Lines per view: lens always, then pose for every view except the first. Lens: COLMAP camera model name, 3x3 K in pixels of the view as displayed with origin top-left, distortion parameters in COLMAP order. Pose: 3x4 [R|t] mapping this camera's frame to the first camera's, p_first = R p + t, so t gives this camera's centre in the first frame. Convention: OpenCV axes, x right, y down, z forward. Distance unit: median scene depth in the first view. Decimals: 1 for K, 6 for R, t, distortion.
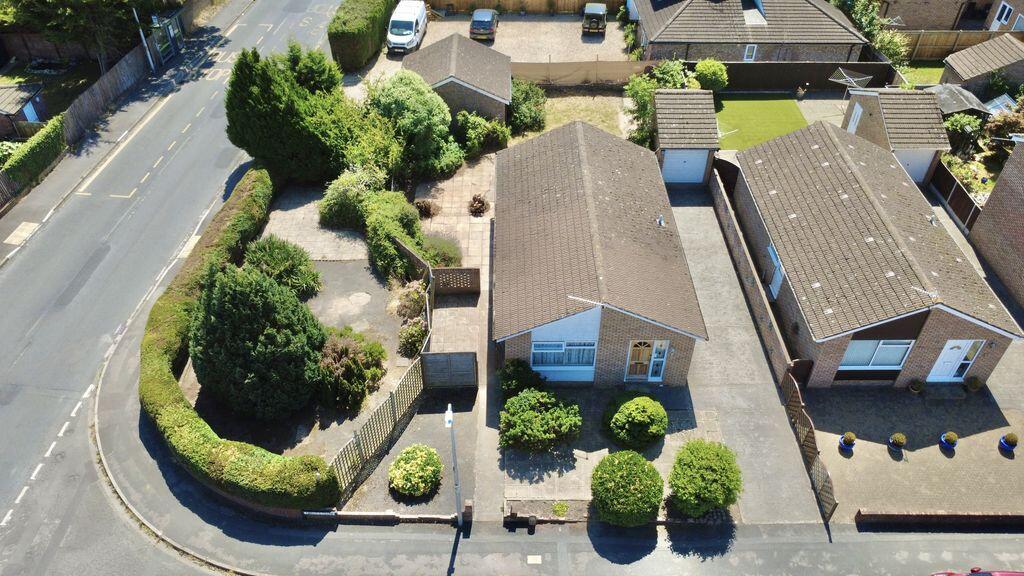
lens RADIAL K [[749.2, 0, 512.0], [0, 749.2, 288.0], [0, 0, 1]] dist [-0.007240, 0.001208]
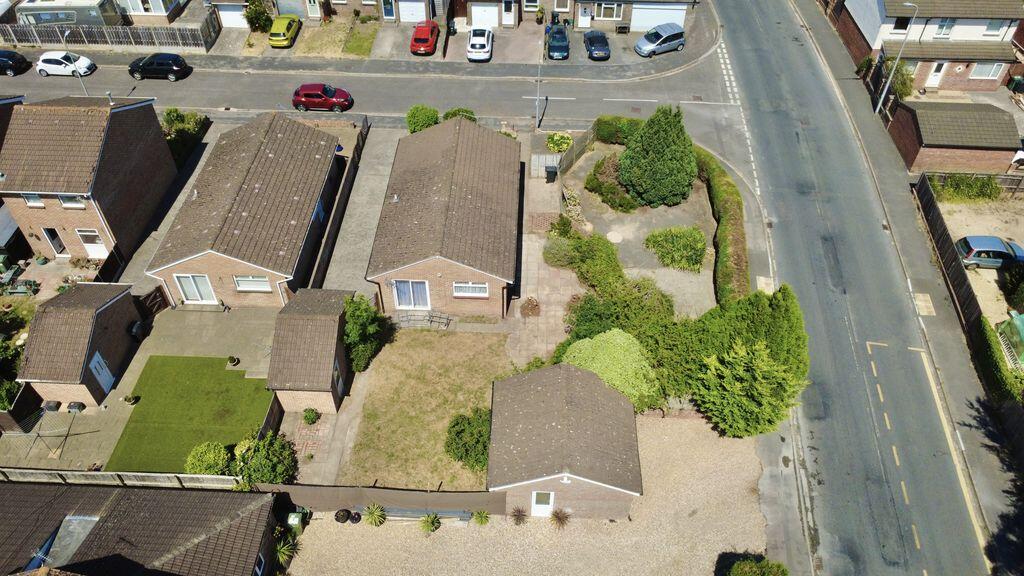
lens RADIAL K [[749.2, 0, 512.0], [0, 749.2, 288.0], [0, 0, 1]] dist [-0.007240, 0.001208]
pose [[-0.999061, -0.037412, 0.021855, -0.052621], [0.019973, 0.049950, 0.998552, -1.566790], [-0.038450, 0.998051, -0.049156, 1.330880]]
